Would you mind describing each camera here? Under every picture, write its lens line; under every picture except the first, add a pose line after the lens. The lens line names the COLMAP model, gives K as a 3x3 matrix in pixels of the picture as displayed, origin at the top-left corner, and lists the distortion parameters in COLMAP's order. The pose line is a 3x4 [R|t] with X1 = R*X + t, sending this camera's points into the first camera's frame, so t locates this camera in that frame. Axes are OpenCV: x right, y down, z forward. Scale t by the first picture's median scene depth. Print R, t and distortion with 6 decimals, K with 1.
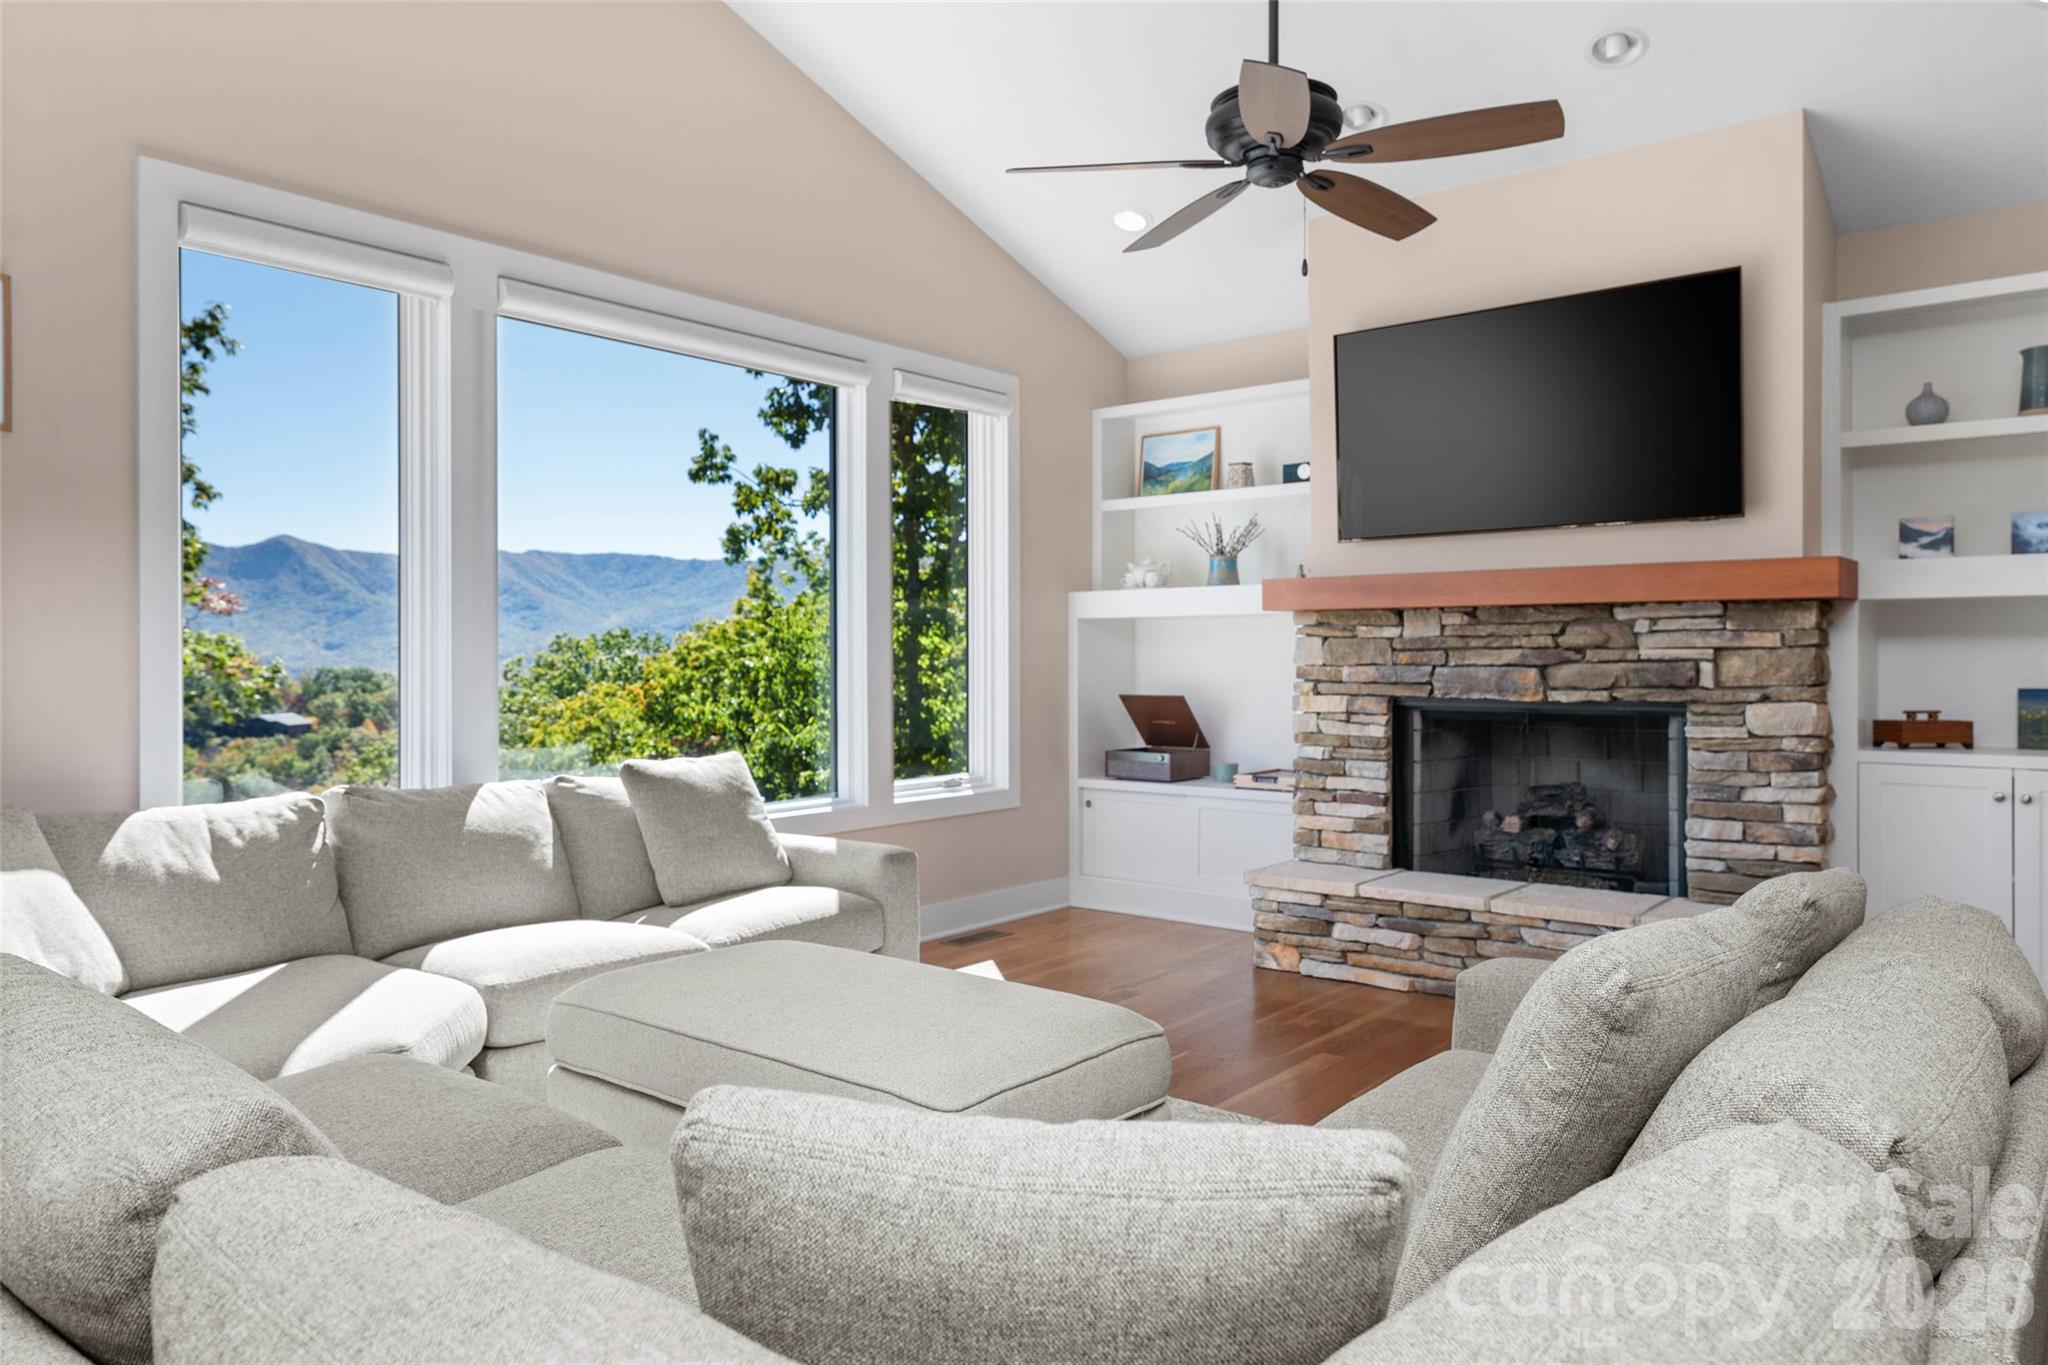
lens RADIAL K [[1339.9, 0, 1019.9], [0, 1339.9, 652.7], [0, 0, 1]] dist [0.002724, -0.000432]
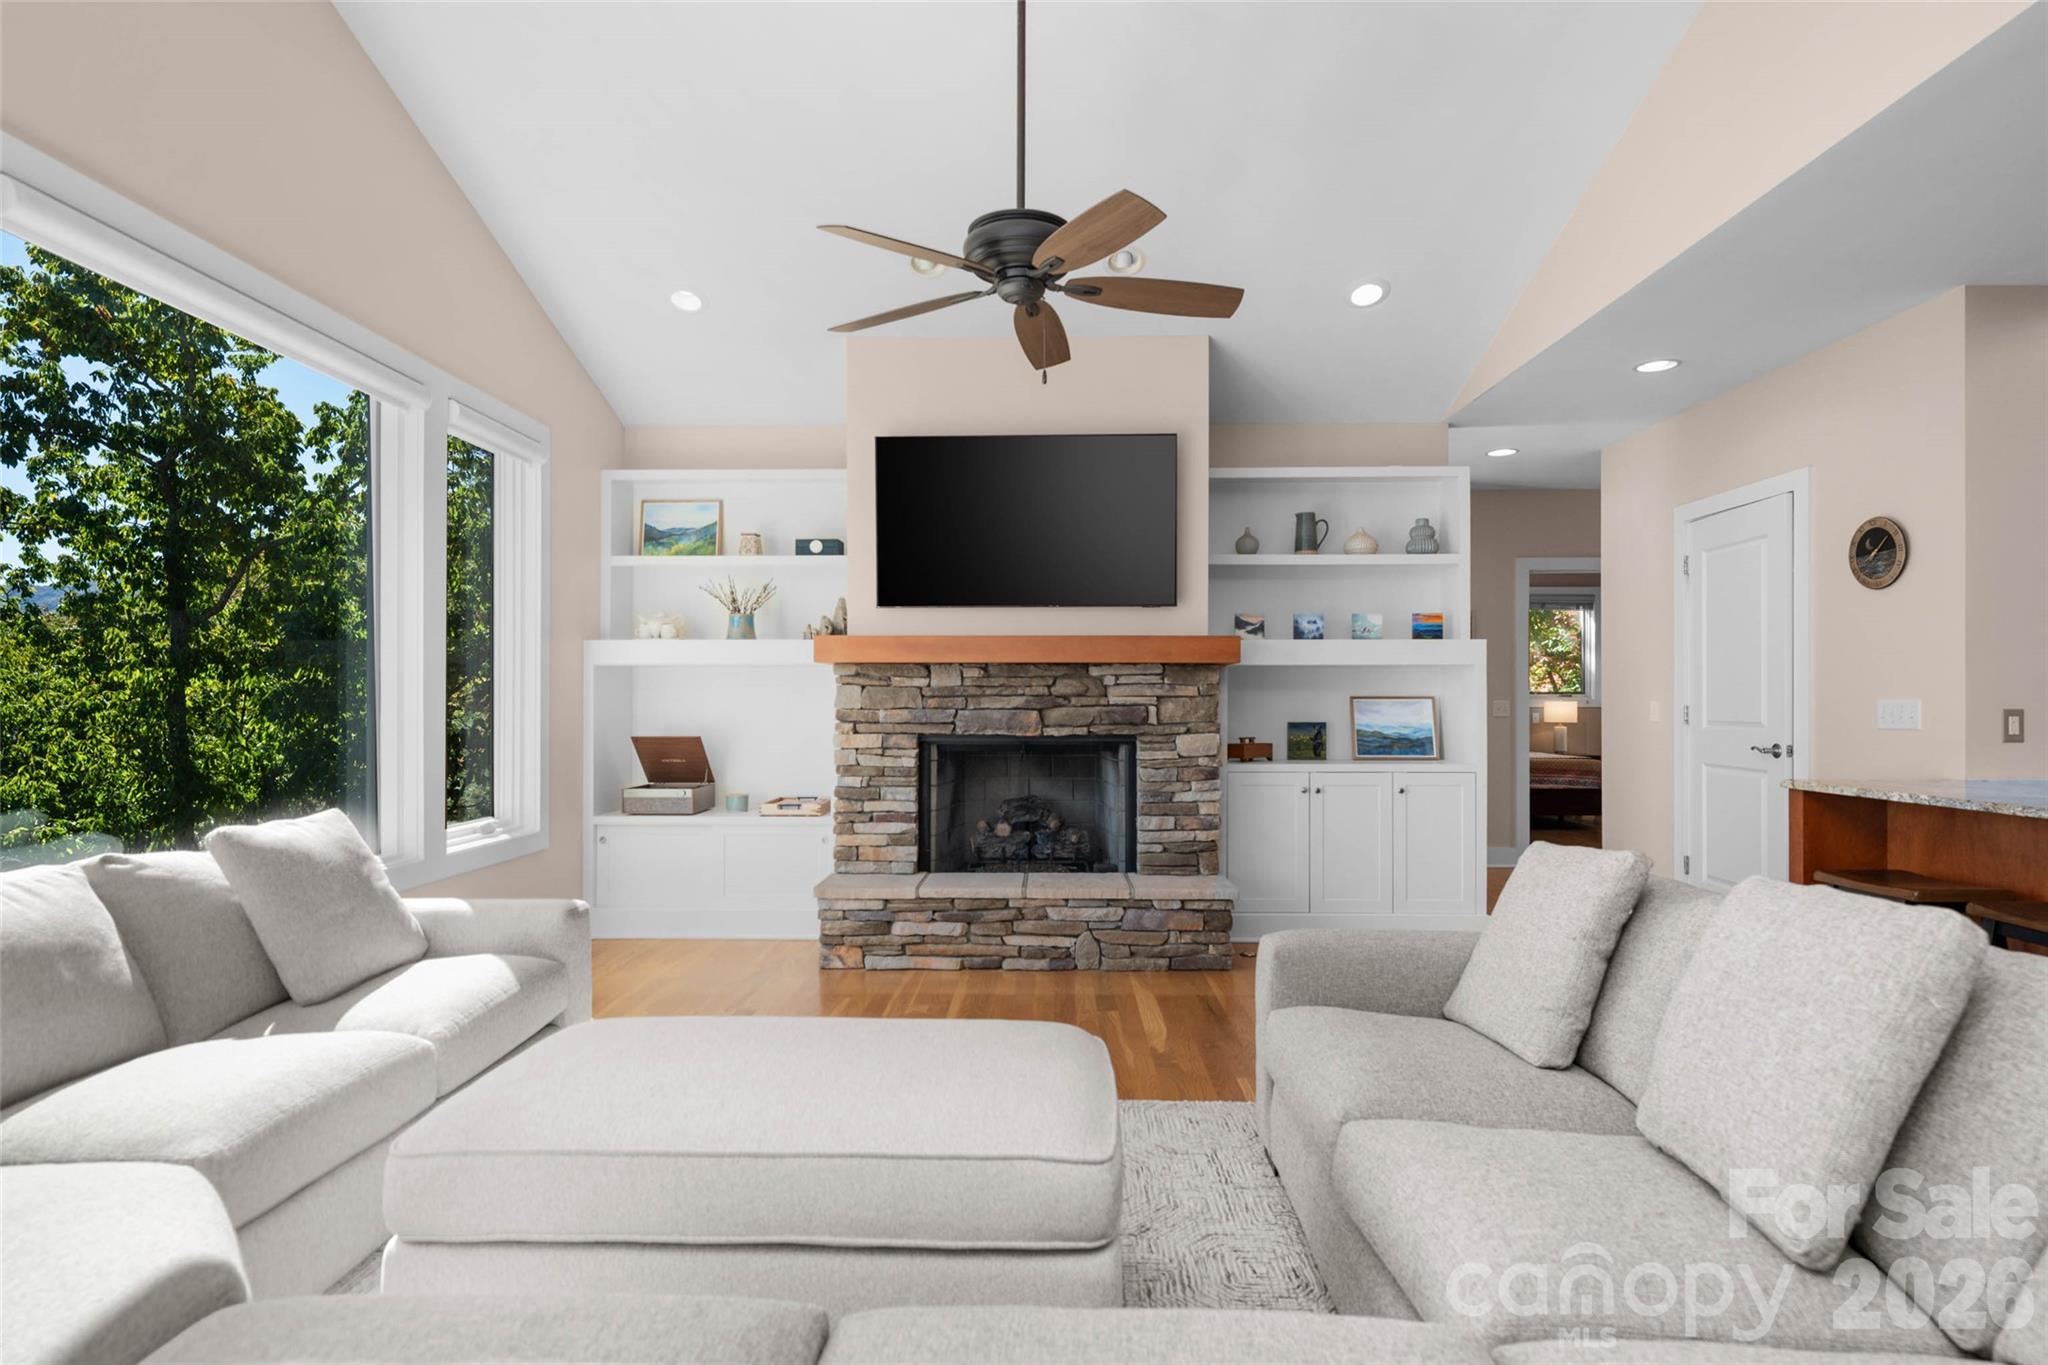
lens RADIAL K [[1036.0, 0, 1022.2], [0, 1036.0, 699.1], [0, 0, 1]] dist [-0.003436, -0.000527]
pose [[0.788956, 0.005066, 0.614429, -0.247380], [-0.003990, 0.999987, -0.003121, 0.003128], [-0.614437, 0.000010, 0.788966, 0.191888]]
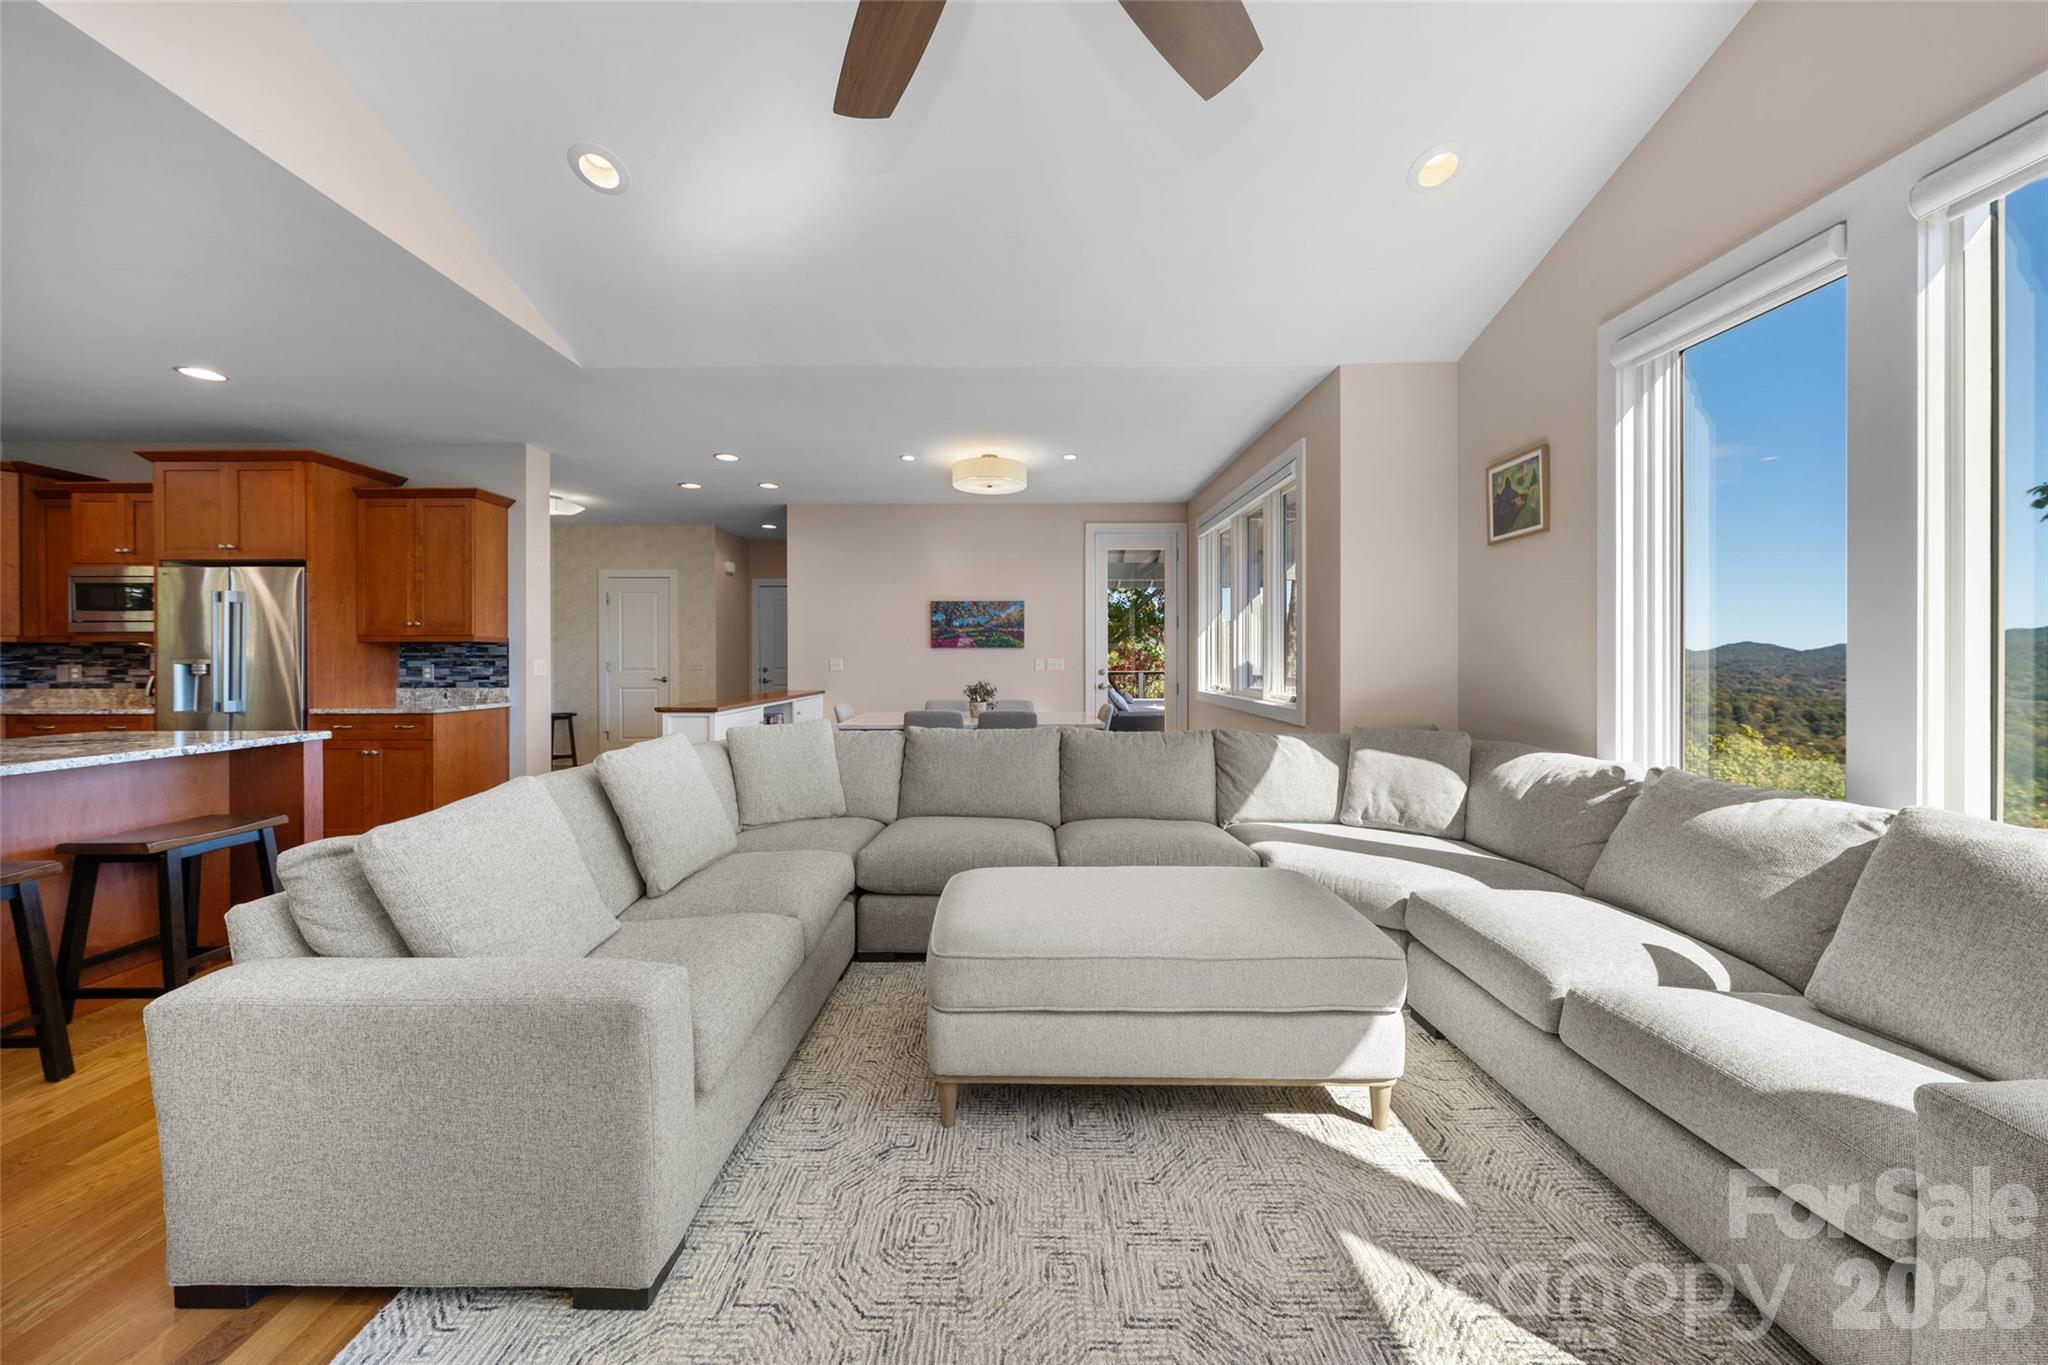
lens RADIAL K [[702.3, 0, 1016.5], [0, 702.3, 657.2], [0, 0, 1]] dist [-0.001893, -0.000042]
pose [[-0.773709, 0.002786, -0.633535, 0.245585], [0.005635, 0.999981, -0.002484, 0.002857], [0.633516, -0.005492, -0.773710, 0.826693]]
